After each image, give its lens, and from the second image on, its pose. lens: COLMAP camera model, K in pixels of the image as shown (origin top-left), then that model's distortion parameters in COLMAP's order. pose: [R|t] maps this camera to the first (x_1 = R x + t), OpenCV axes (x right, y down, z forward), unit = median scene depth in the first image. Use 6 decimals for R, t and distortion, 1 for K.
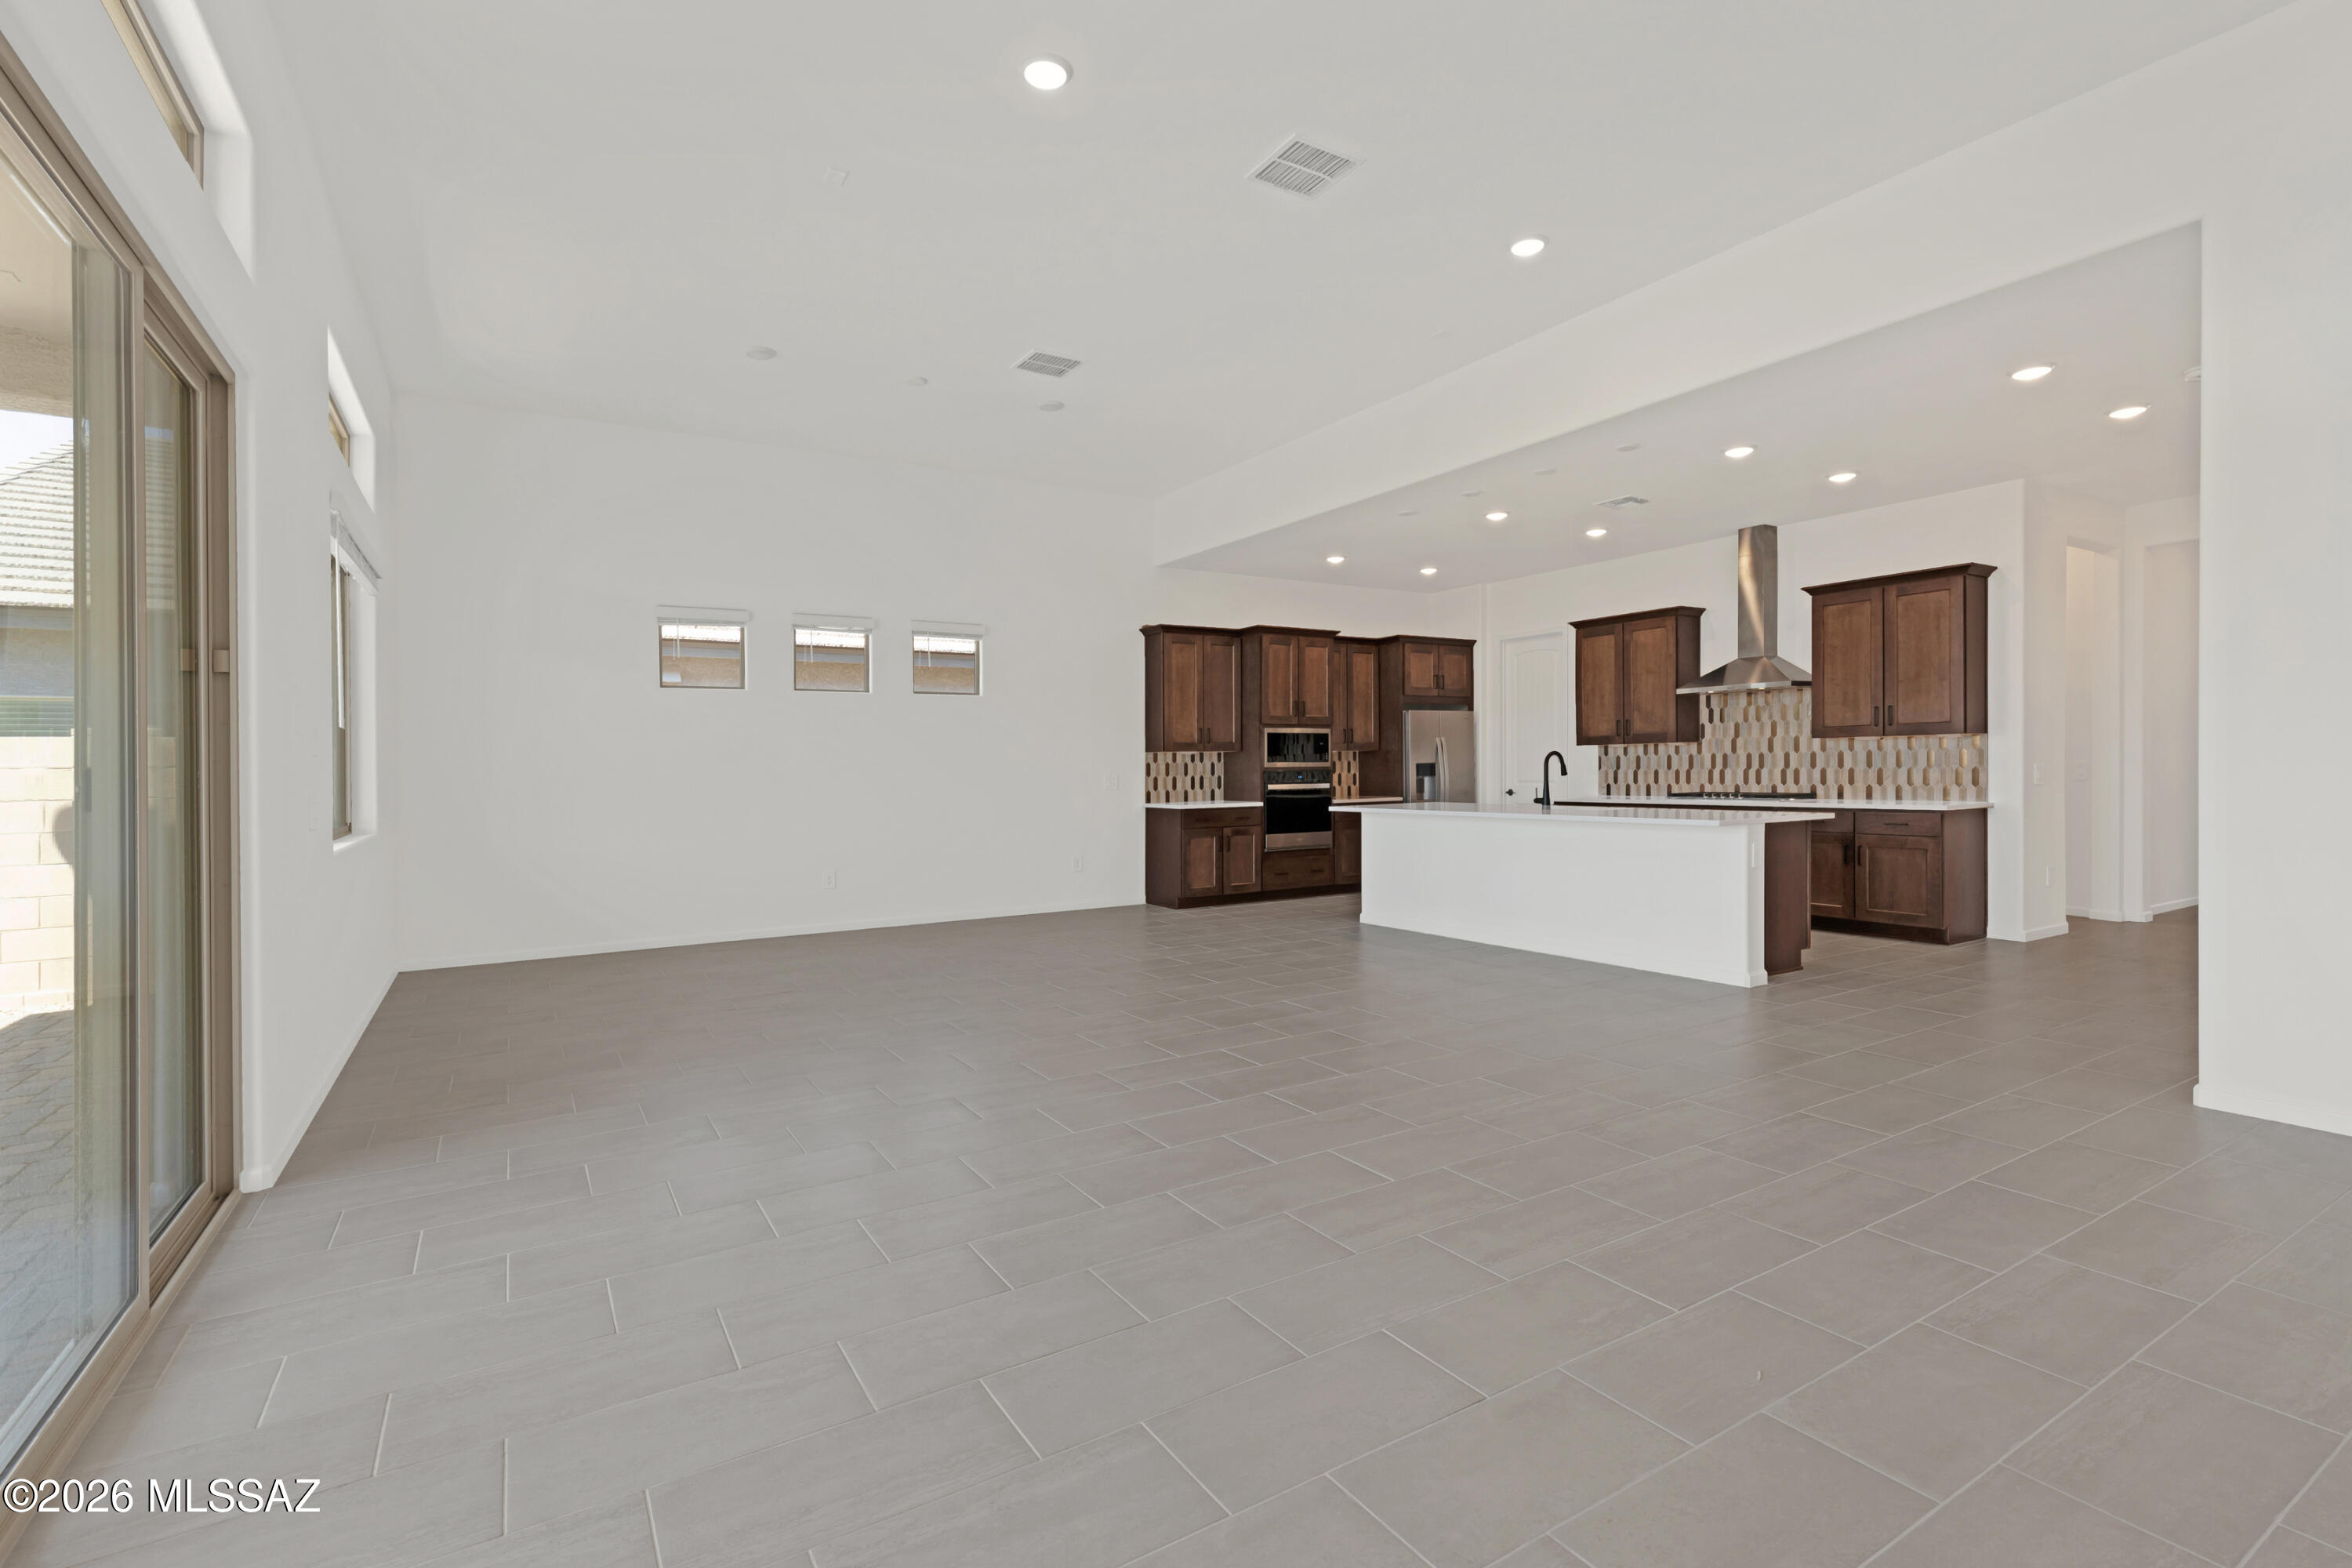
lens RADIAL K [[1072.8, 0, 1181.4], [0, 1072.8, 793.7], [0, 0, 1]] dist [0.003387, 0.000518]
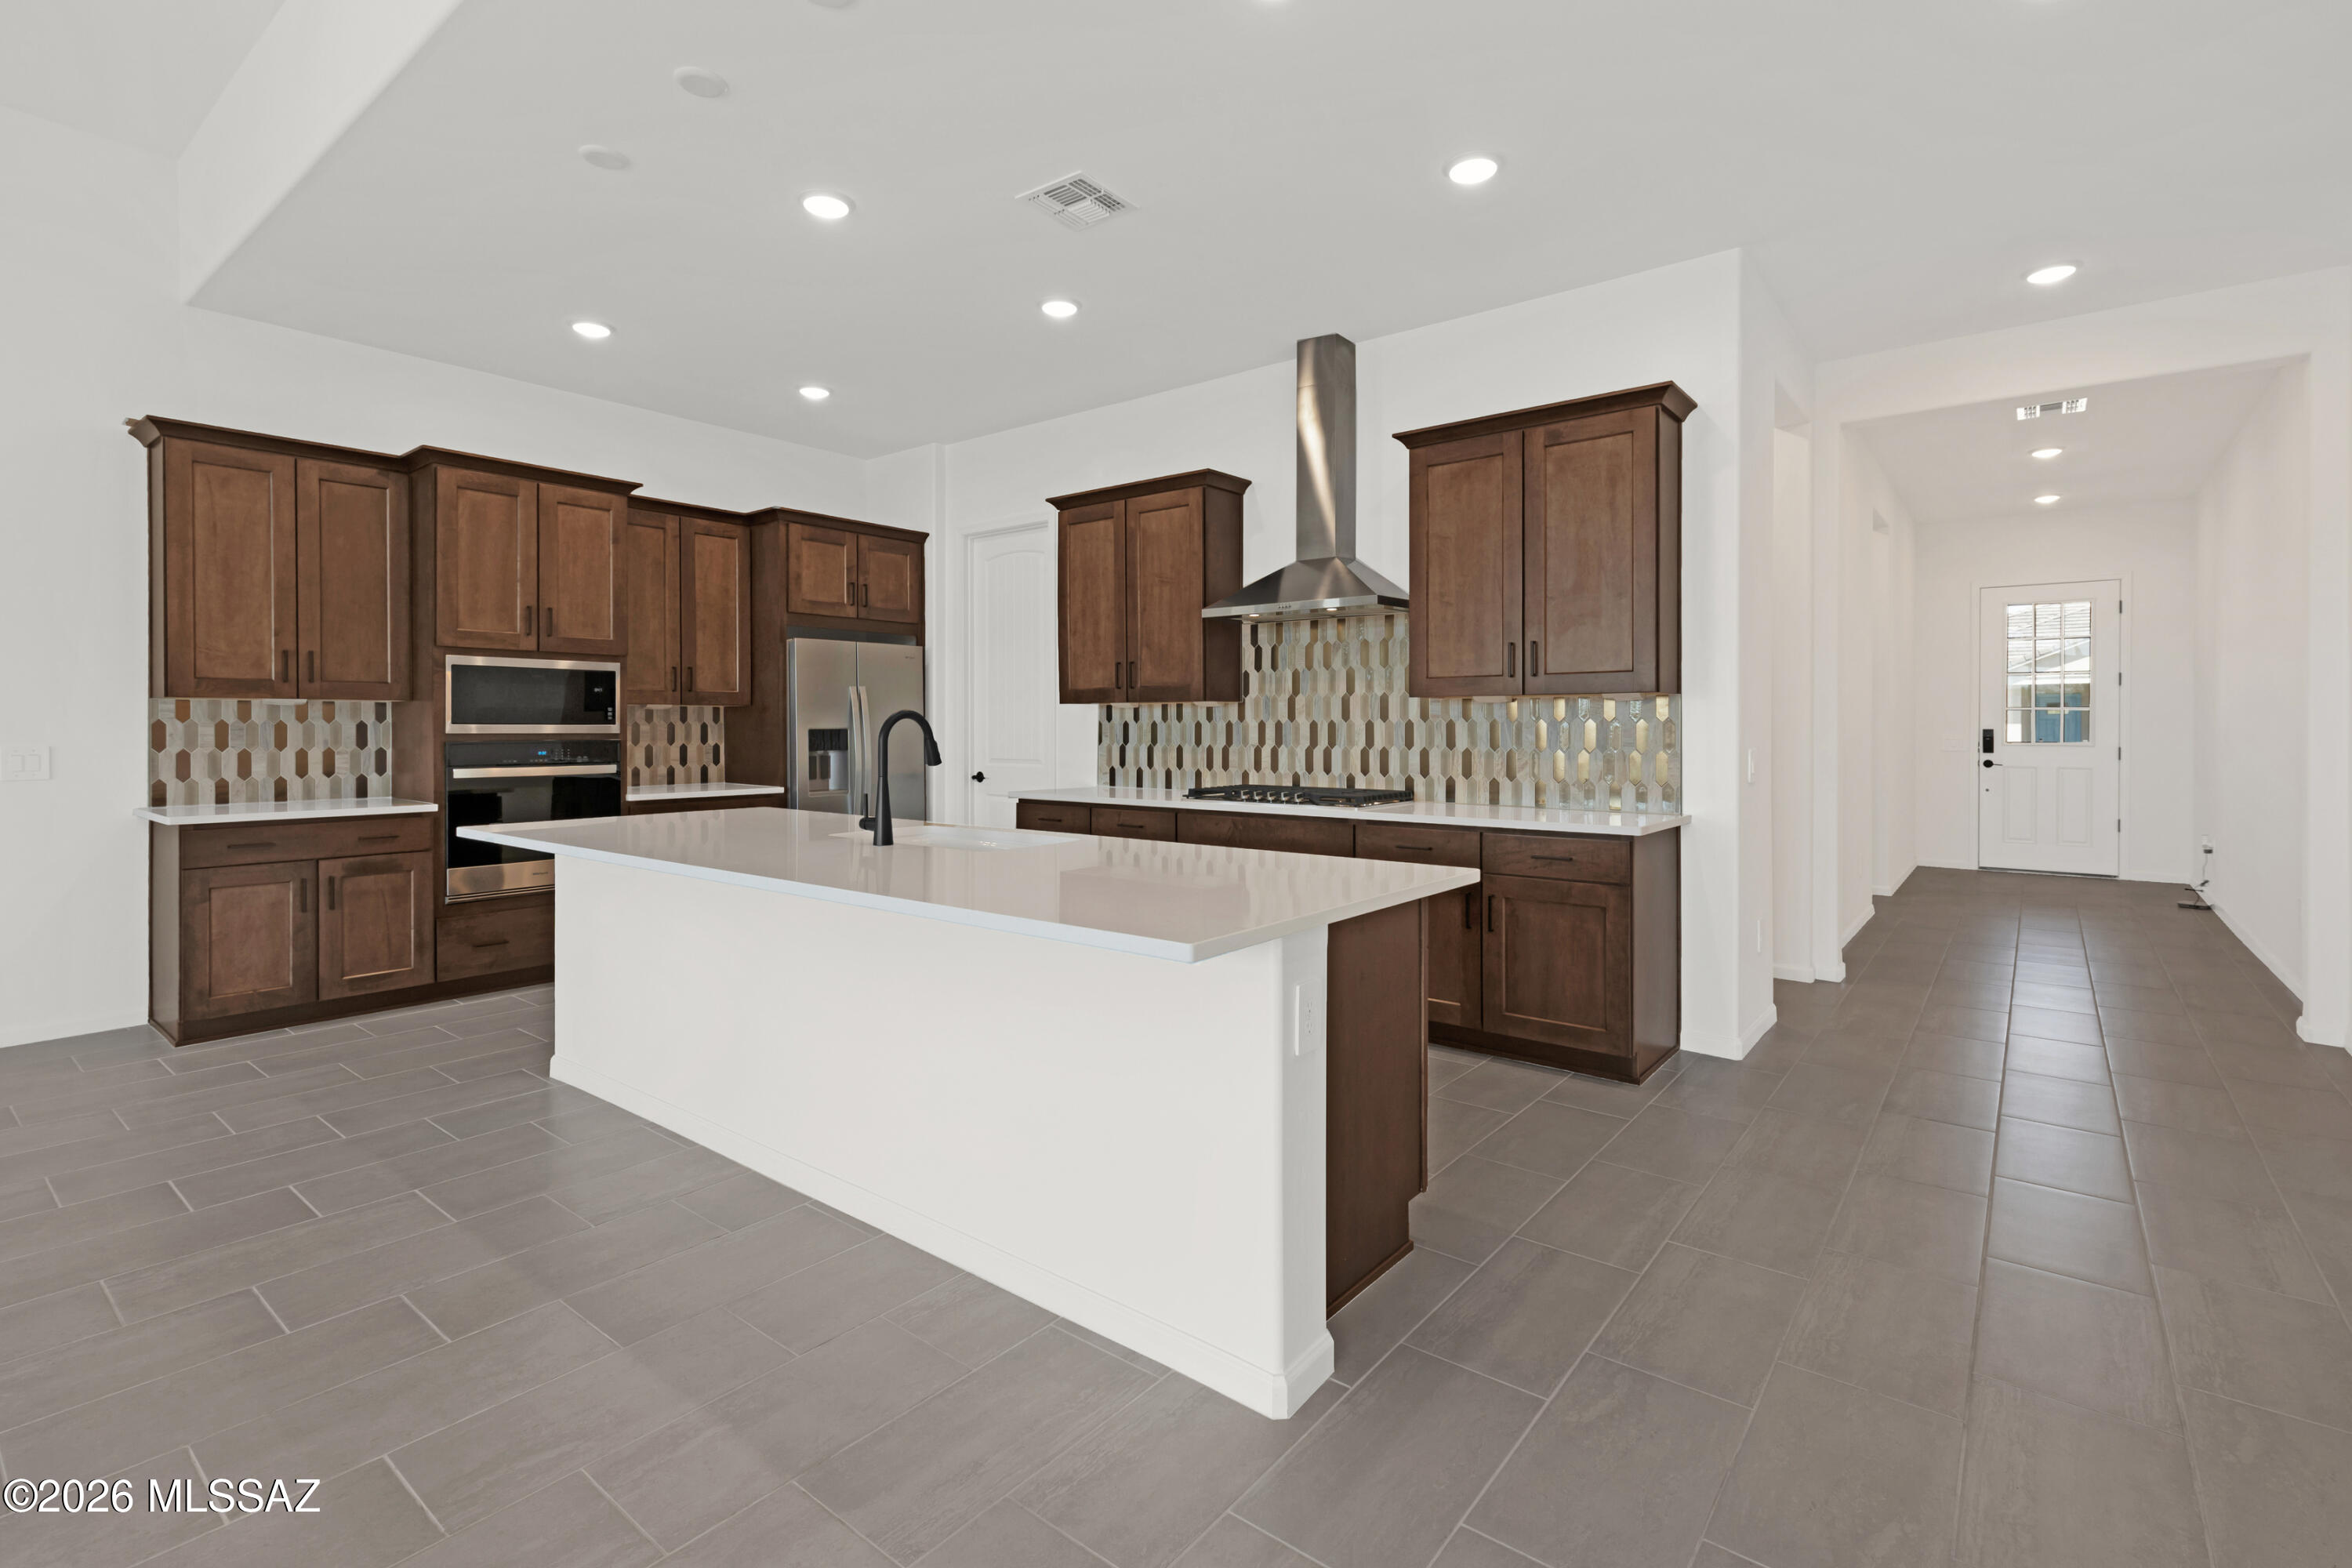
lens RADIAL K [[1072.8, 0, 1171.1], [0, 1072.8, 716.0], [0, 0, 1]] dist [0.003387, 0.000518]
pose [[0.943376, 0.017406, 0.331268, 0.247637], [-0.005849, 0.999340, -0.035853, -0.018343], [-0.331673, 0.031885, 0.942855, 0.448359]]
